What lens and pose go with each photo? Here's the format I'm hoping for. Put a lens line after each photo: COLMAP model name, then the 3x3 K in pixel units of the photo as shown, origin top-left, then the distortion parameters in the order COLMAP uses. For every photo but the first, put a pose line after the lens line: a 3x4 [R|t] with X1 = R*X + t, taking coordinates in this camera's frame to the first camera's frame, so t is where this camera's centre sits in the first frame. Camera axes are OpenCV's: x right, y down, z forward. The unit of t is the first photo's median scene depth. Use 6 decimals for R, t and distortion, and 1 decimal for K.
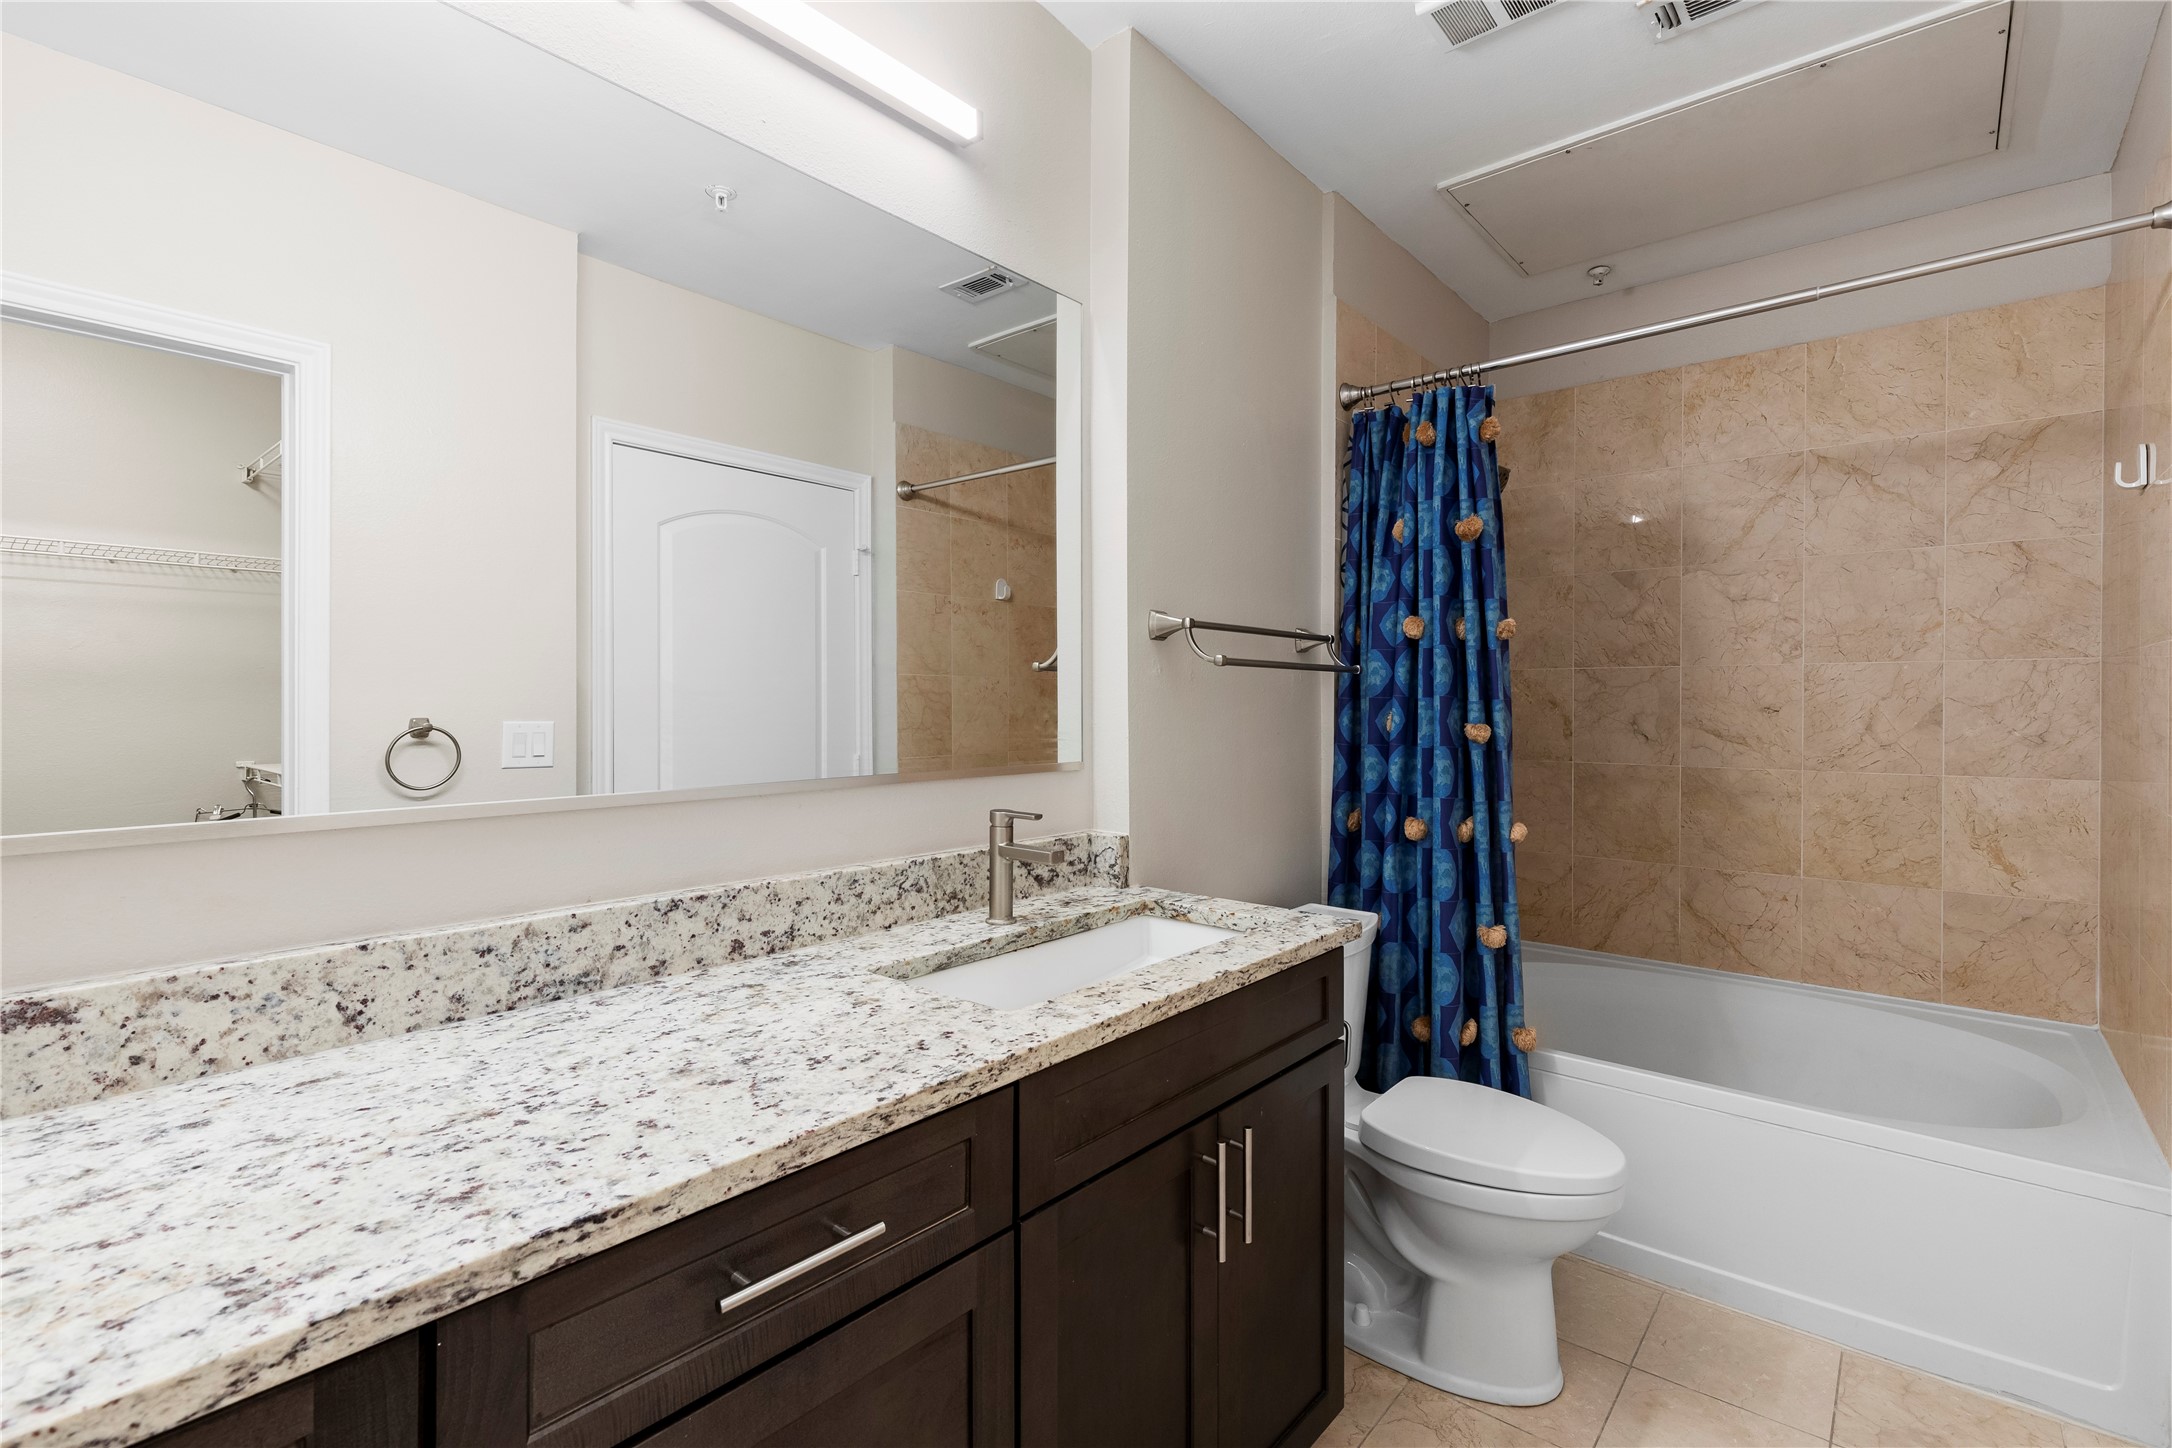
lens RADIAL K [[990.5, 0, 1097.4], [0, 990.5, 710.8], [0, 0, 1]] dist [0.015719, -0.003374]
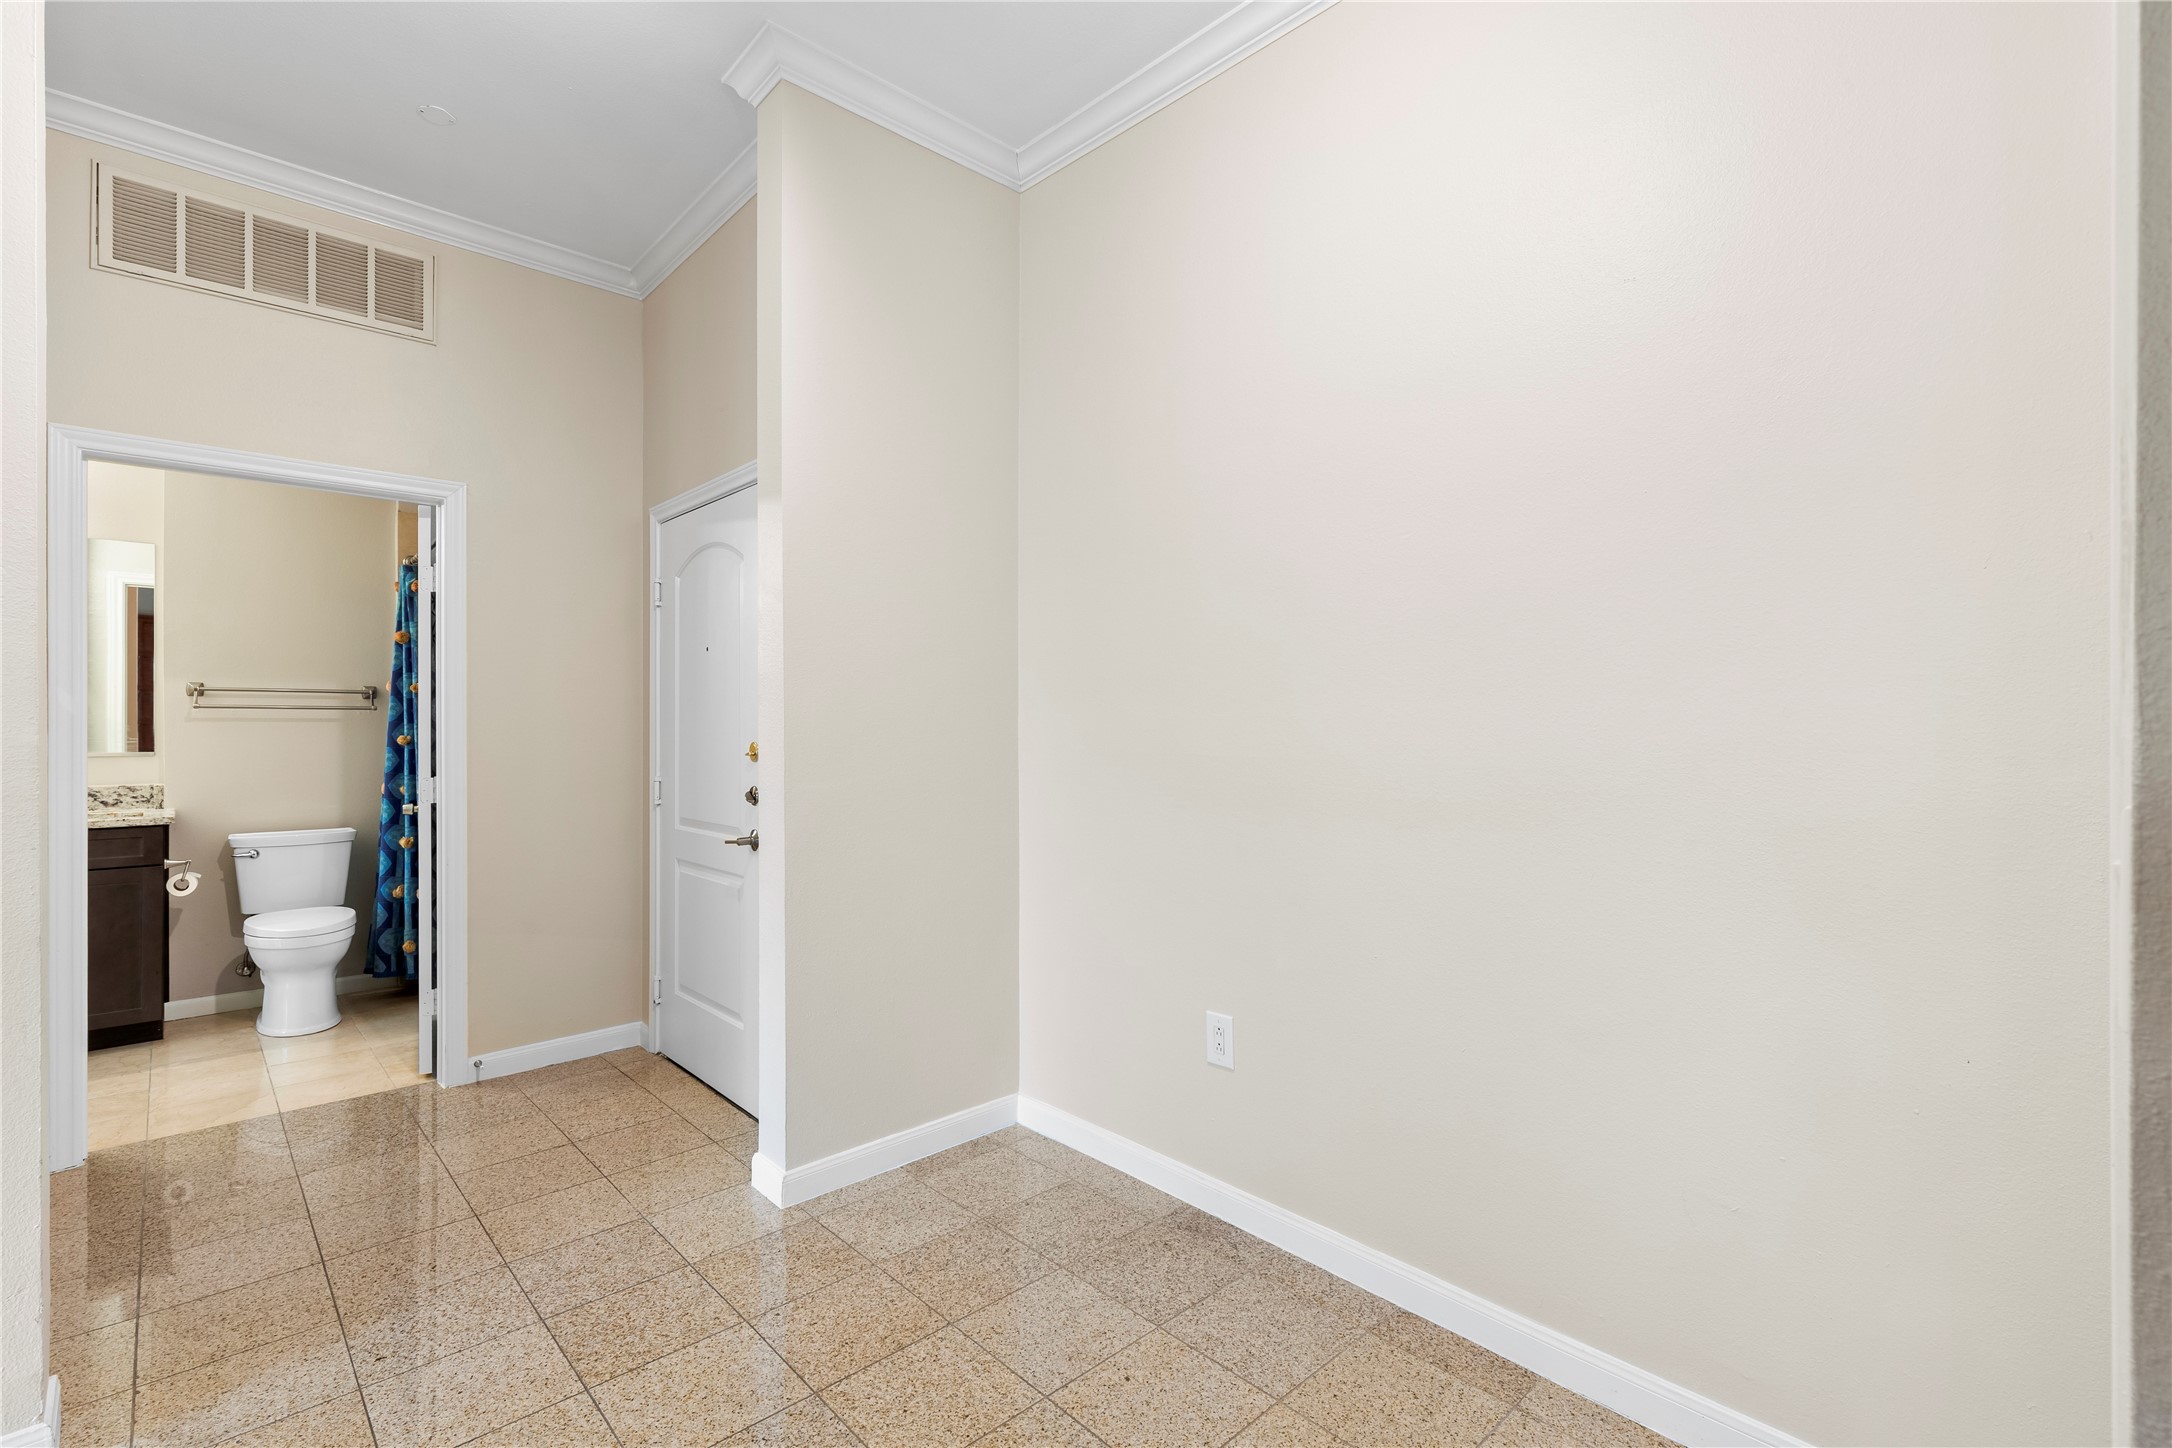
lens RADIAL K [[990.5, 0, 1088.2], [0, 990.5, 718.1], [0, 0, 1]] dist [0.015719, -0.003374]
pose [[0.991551, 0.004071, -0.129653, 1.484221], [-0.004618, 0.999982, -0.003919, -0.016780], [0.129635, 0.004484, 0.991552, -0.599008]]
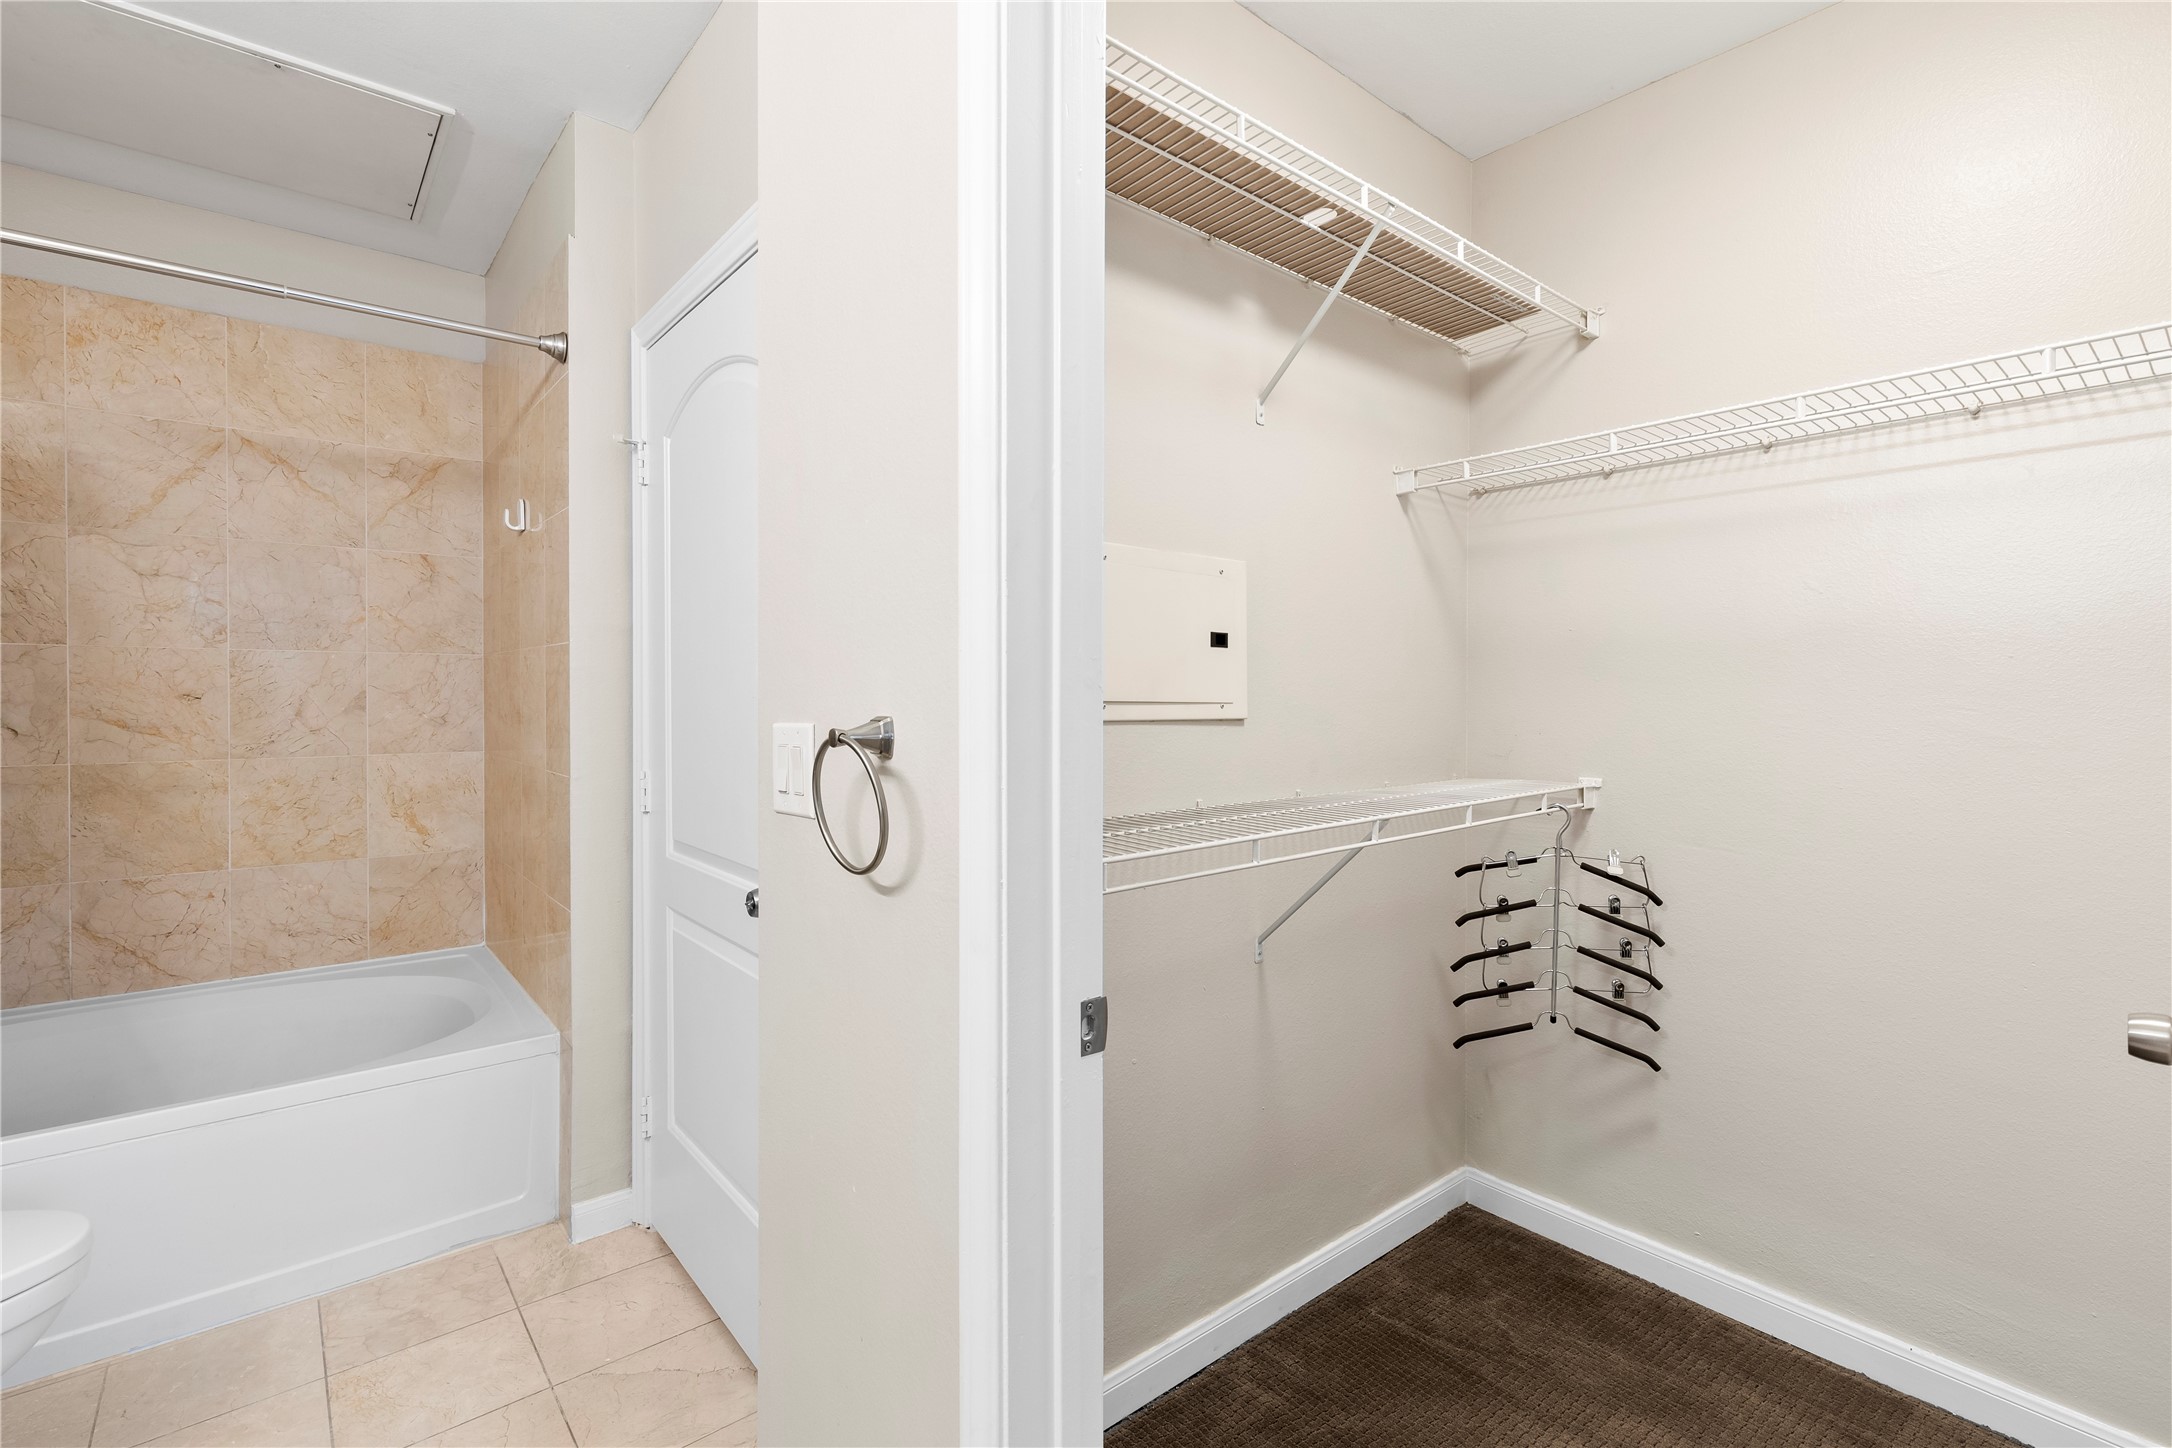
lens RADIAL K [[990.5, 0, 1089.0], [0, 990.5, 707.2], [0, 0, 1]] dist [0.015719, -0.003374]
pose [[0.198052, -0.013571, 0.980097, -0.081464], [0.004846, 0.999905, 0.012866, 0.000707], [-0.980179, 0.002202, 0.198100, -0.008639]]
